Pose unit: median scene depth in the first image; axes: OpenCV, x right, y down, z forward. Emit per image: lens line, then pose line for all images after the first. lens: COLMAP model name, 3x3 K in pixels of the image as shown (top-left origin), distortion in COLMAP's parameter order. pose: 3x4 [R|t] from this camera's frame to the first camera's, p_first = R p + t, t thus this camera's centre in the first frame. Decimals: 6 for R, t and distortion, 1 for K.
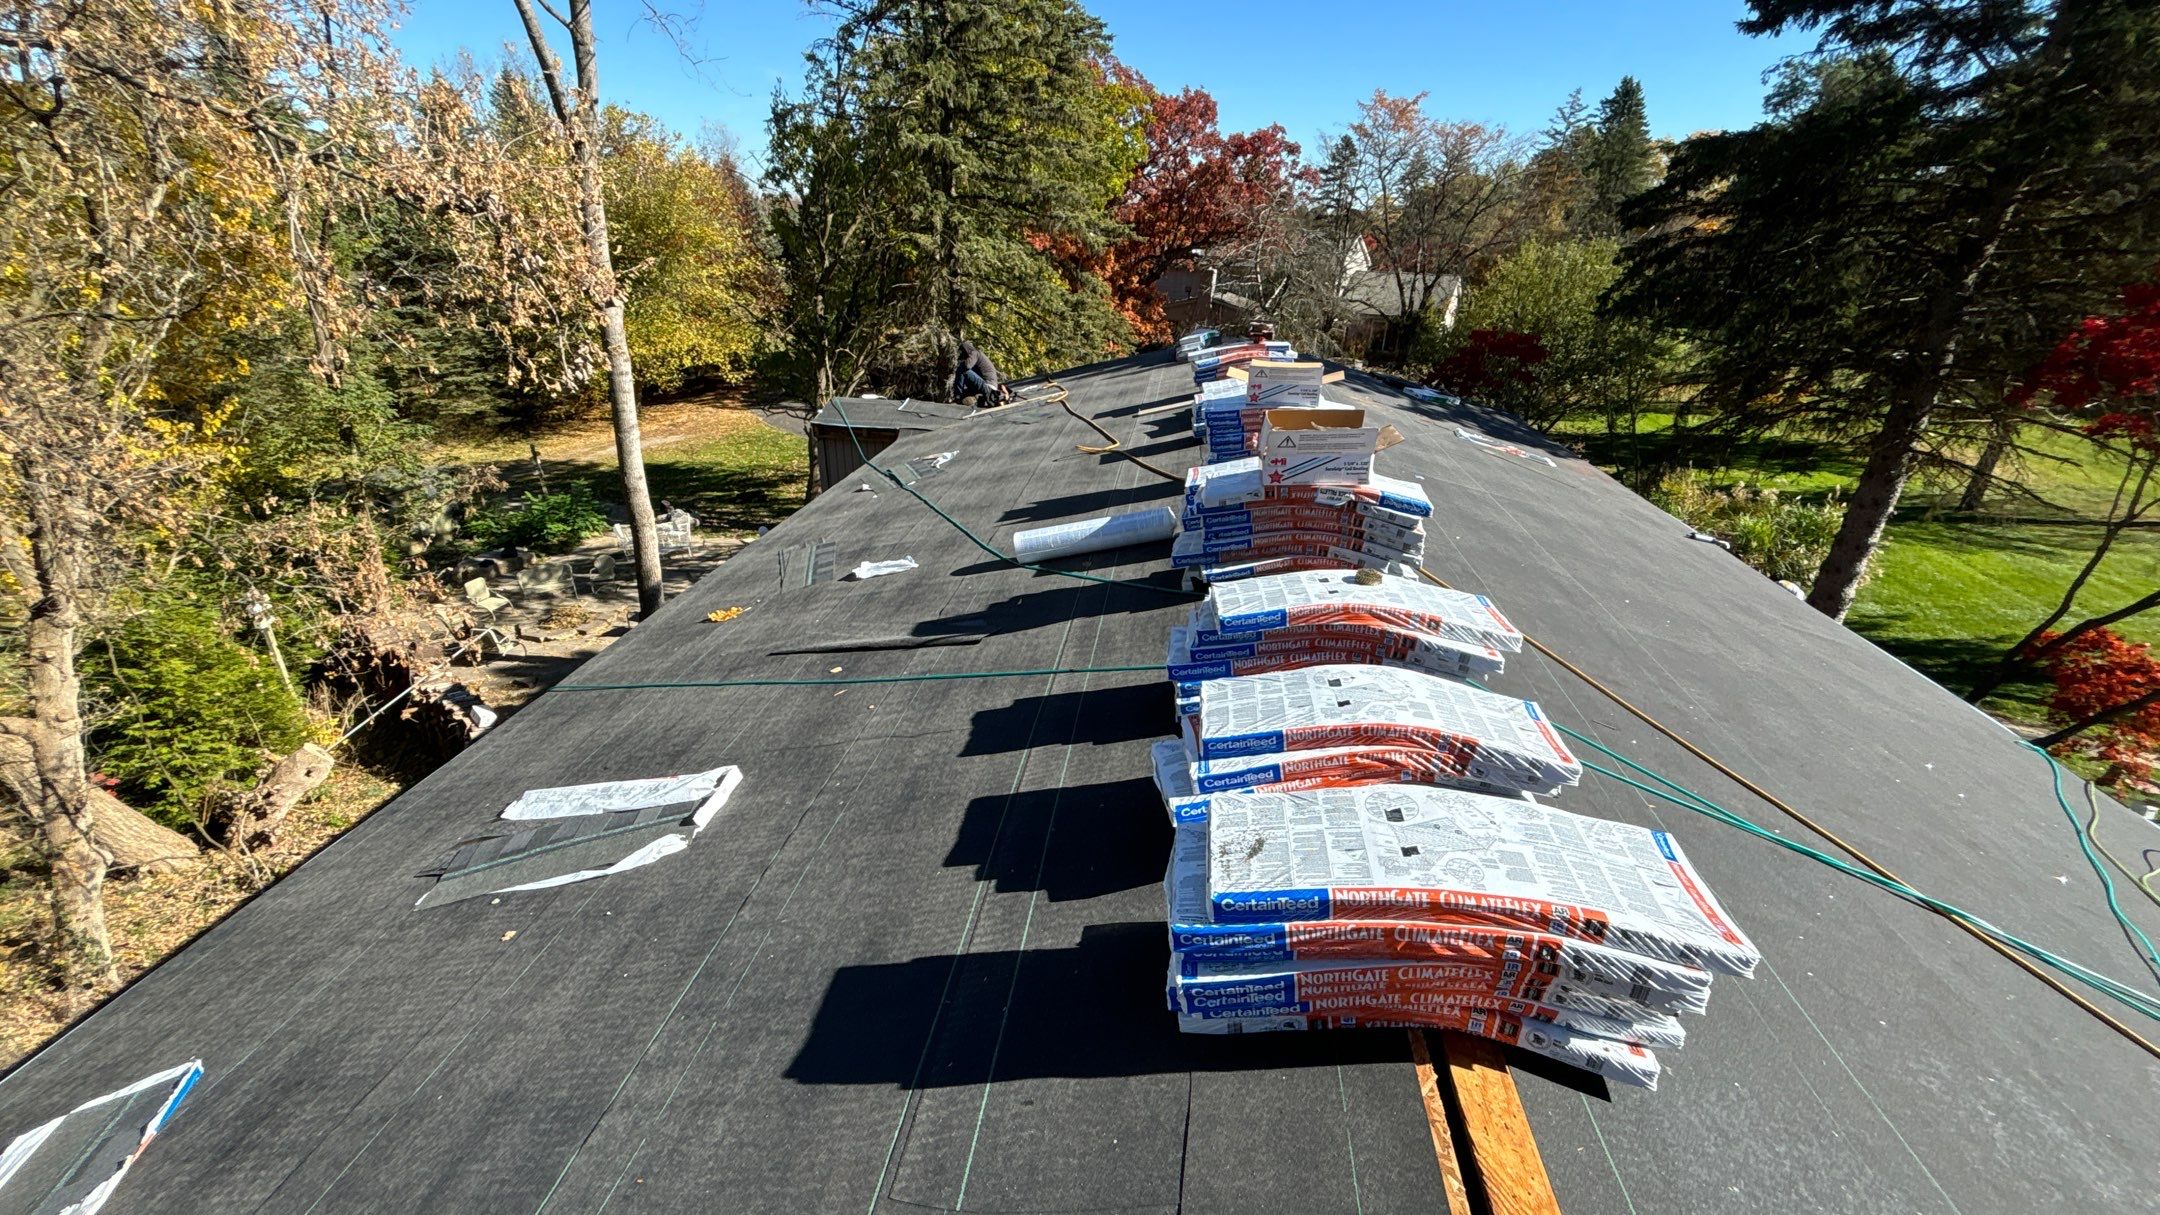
lens RADIAL K [[853.9, 0, 1084.9], [0, 853.9, 602.2], [0, 0, 1]] dist [0.002156, -0.000348]
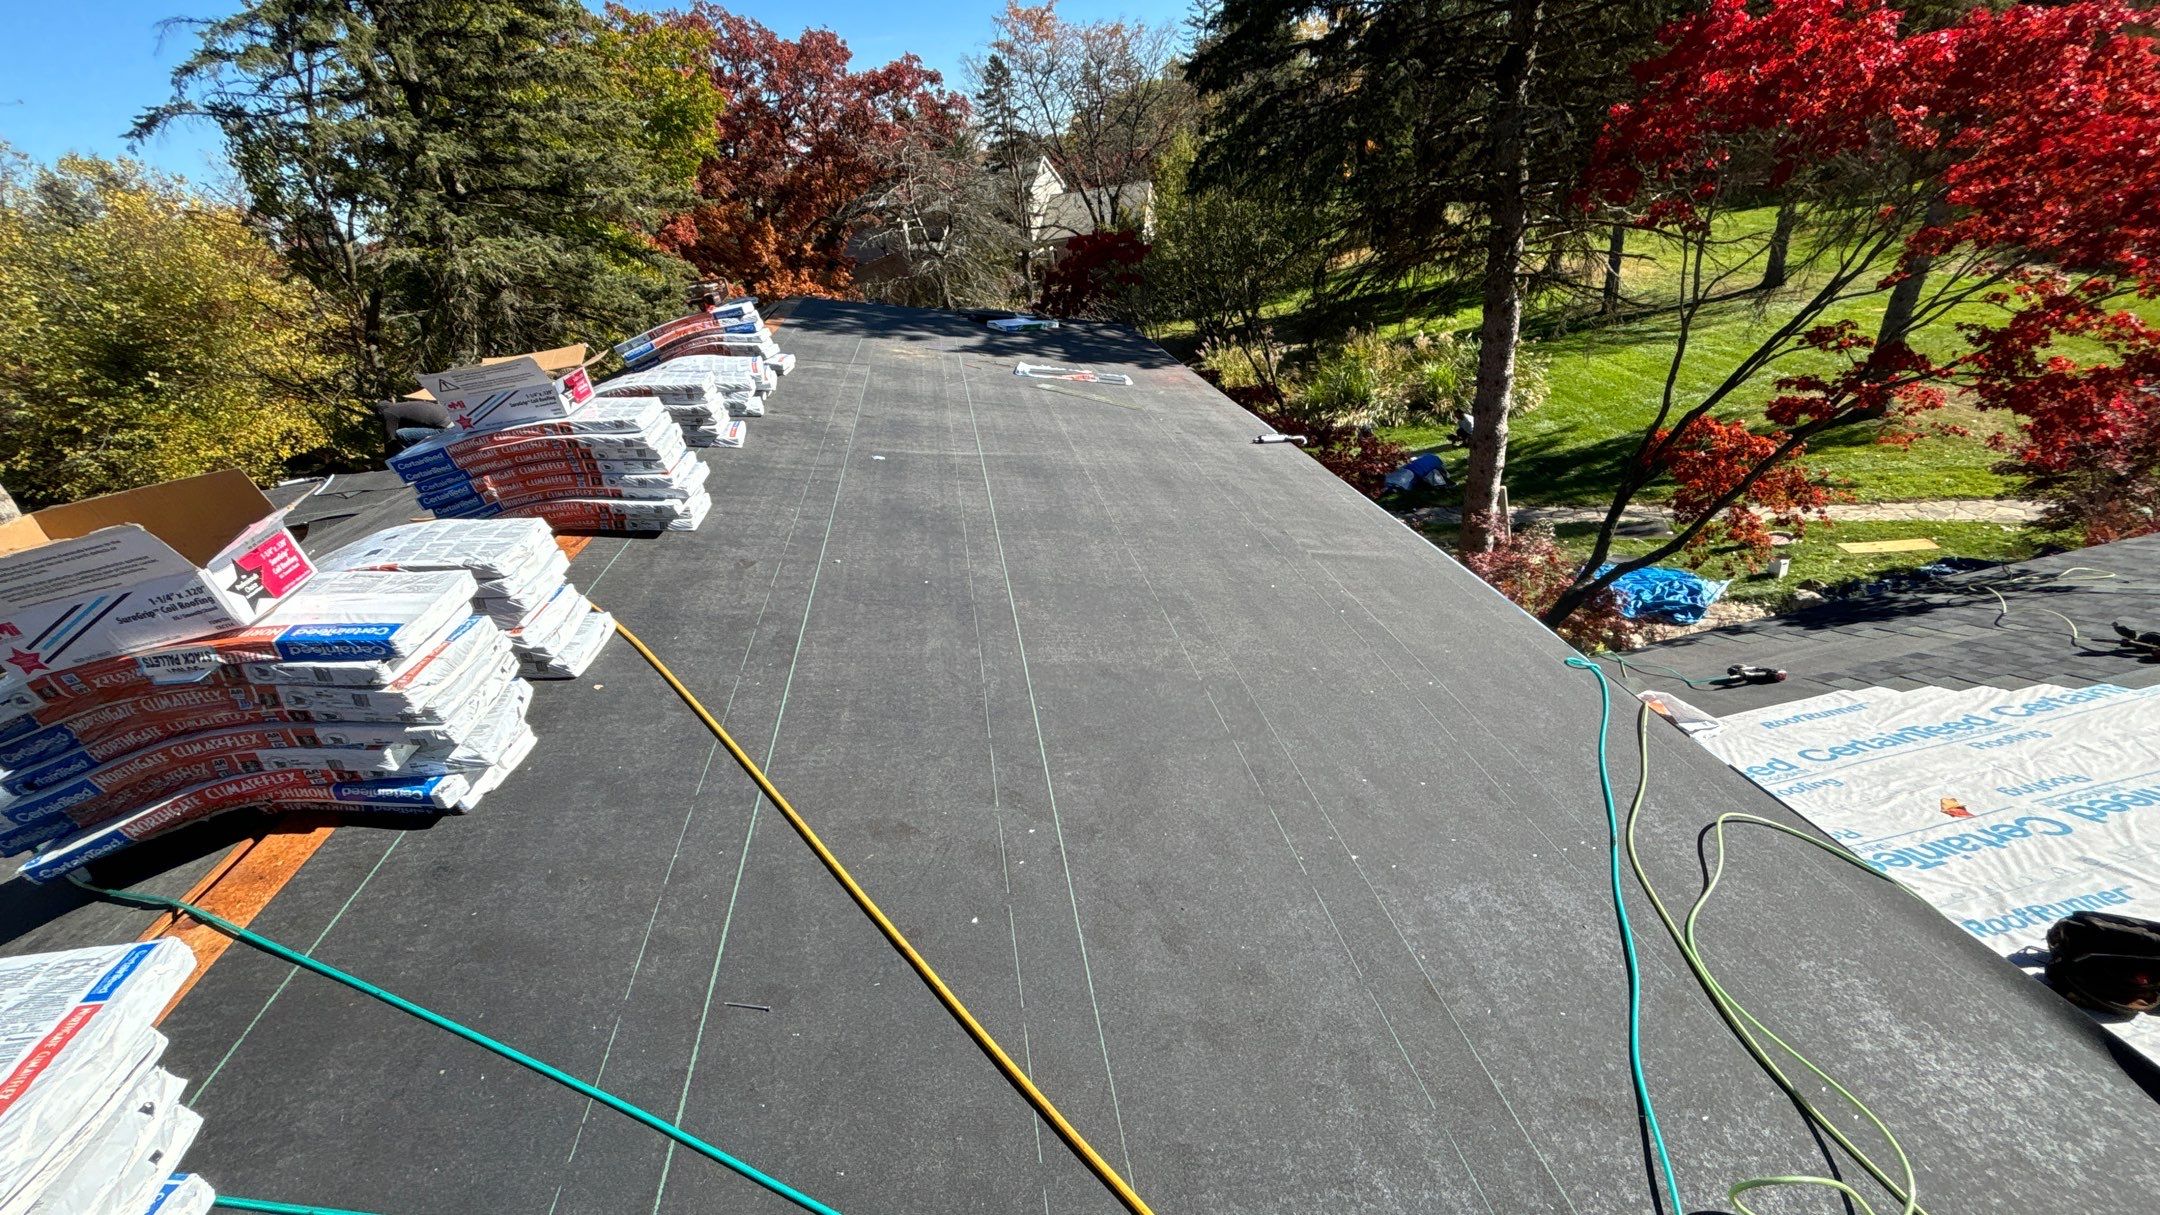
lens RADIAL K [[871.8, 0, 1063.8], [0, 871.8, 603.4], [0, 0, 1]] dist [-0.002574, -0.000676]
pose [[0.945730, -0.267313, 0.184767, 0.085306], [0.259018, 0.963467, 0.068119, -0.007801], [-0.196226, -0.016564, 0.980419, 0.052706]]
